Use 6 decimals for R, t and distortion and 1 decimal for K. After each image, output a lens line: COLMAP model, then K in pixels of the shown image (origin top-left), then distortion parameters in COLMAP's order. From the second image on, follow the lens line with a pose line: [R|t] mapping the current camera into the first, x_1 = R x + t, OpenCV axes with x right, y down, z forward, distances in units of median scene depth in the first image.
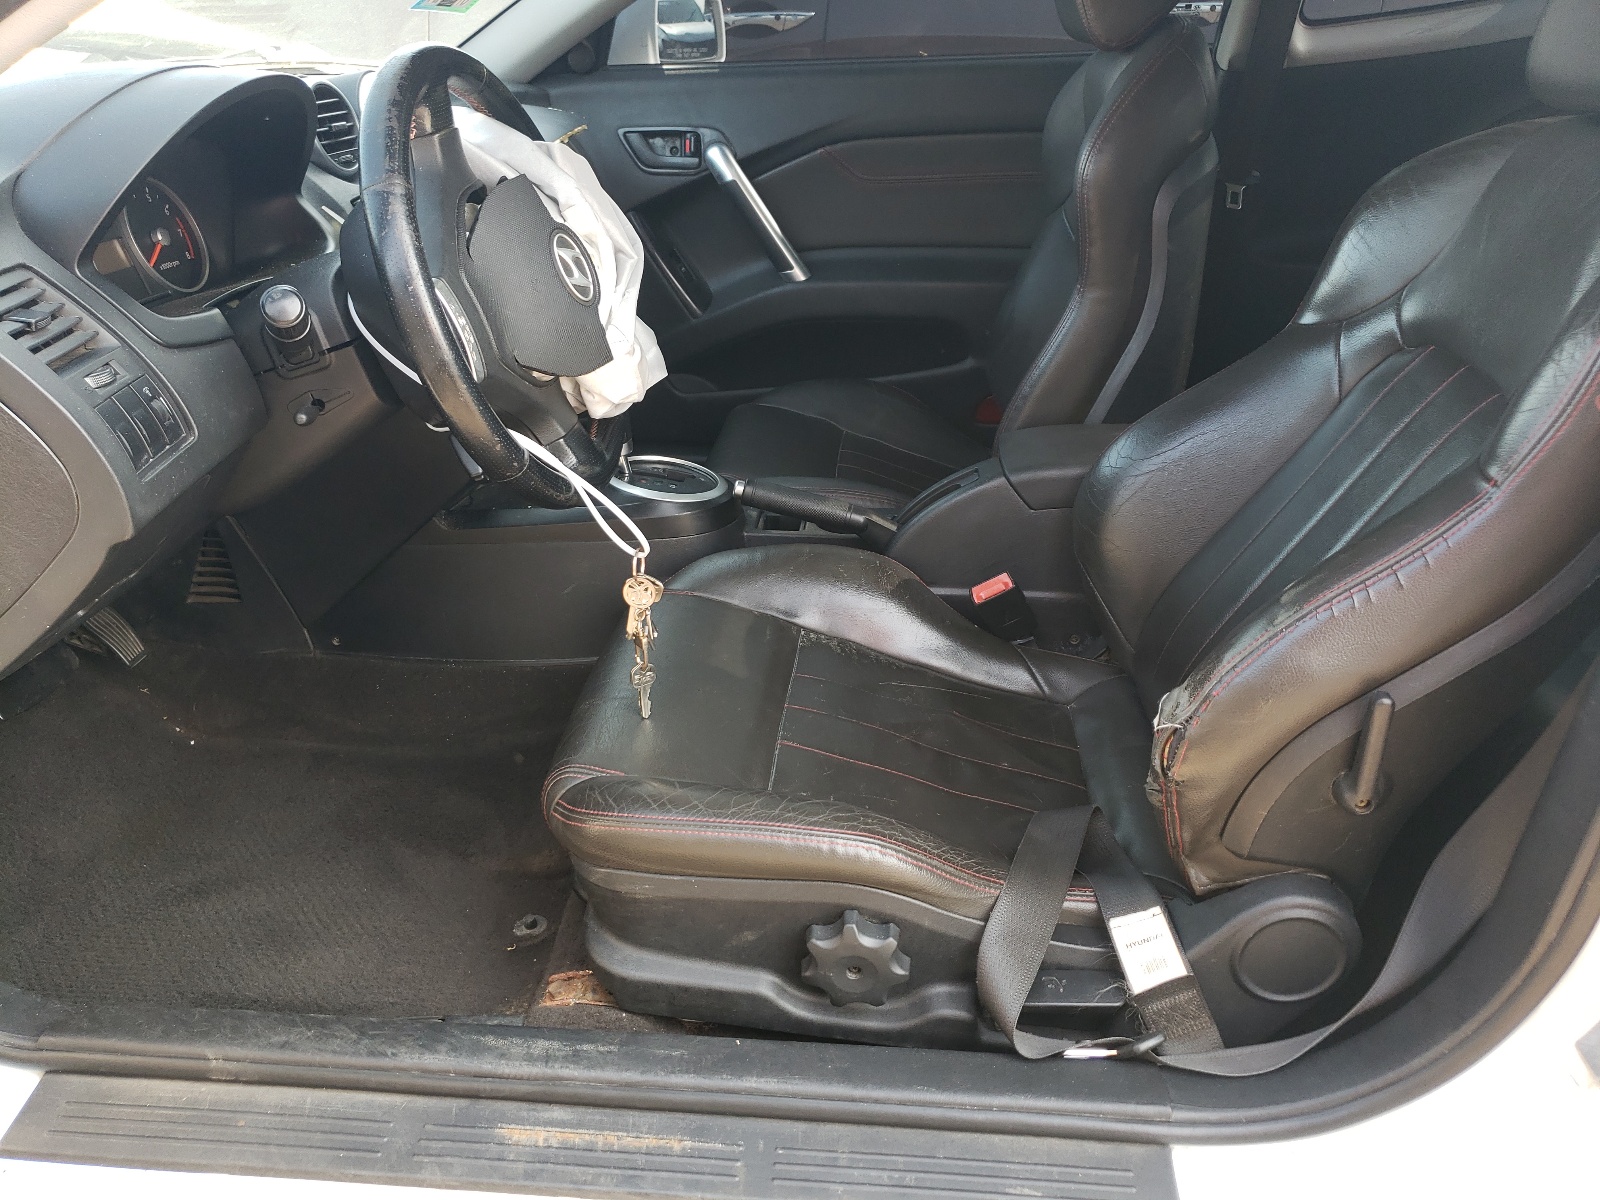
lens RADIAL K [[1230.7, 0, 800.0], [0, 1230.7, 600.0], [0, 0, 1]] dist [-0.006733, -0.006527]
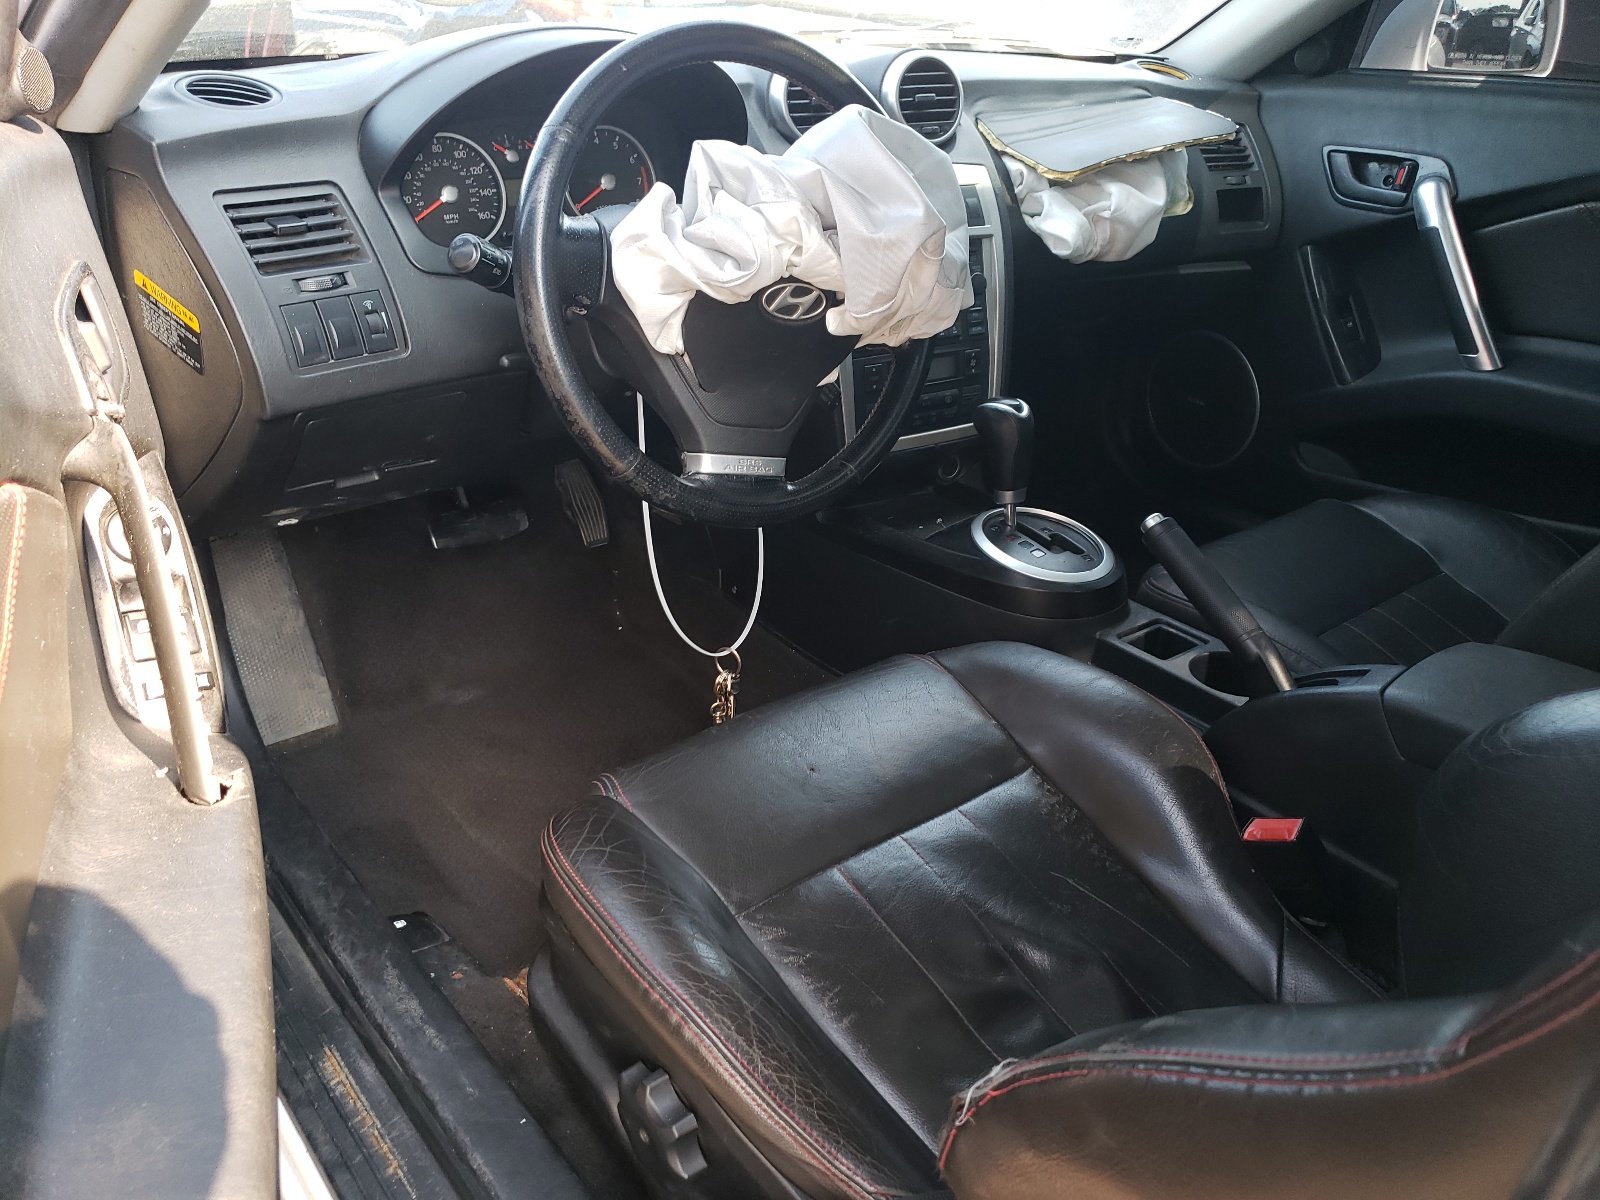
lens RADIAL K [[1230.7, 0, 800.0], [0, 1230.7, 600.0], [0, 0, 1]] dist [-0.006733, -0.006527]
pose [[0.689330, 0.347064, -0.635901, 0.244046], [-0.342159, 0.929676, 0.136494, -0.088745], [0.638554, 0.123490, 0.759605, 0.178606]]
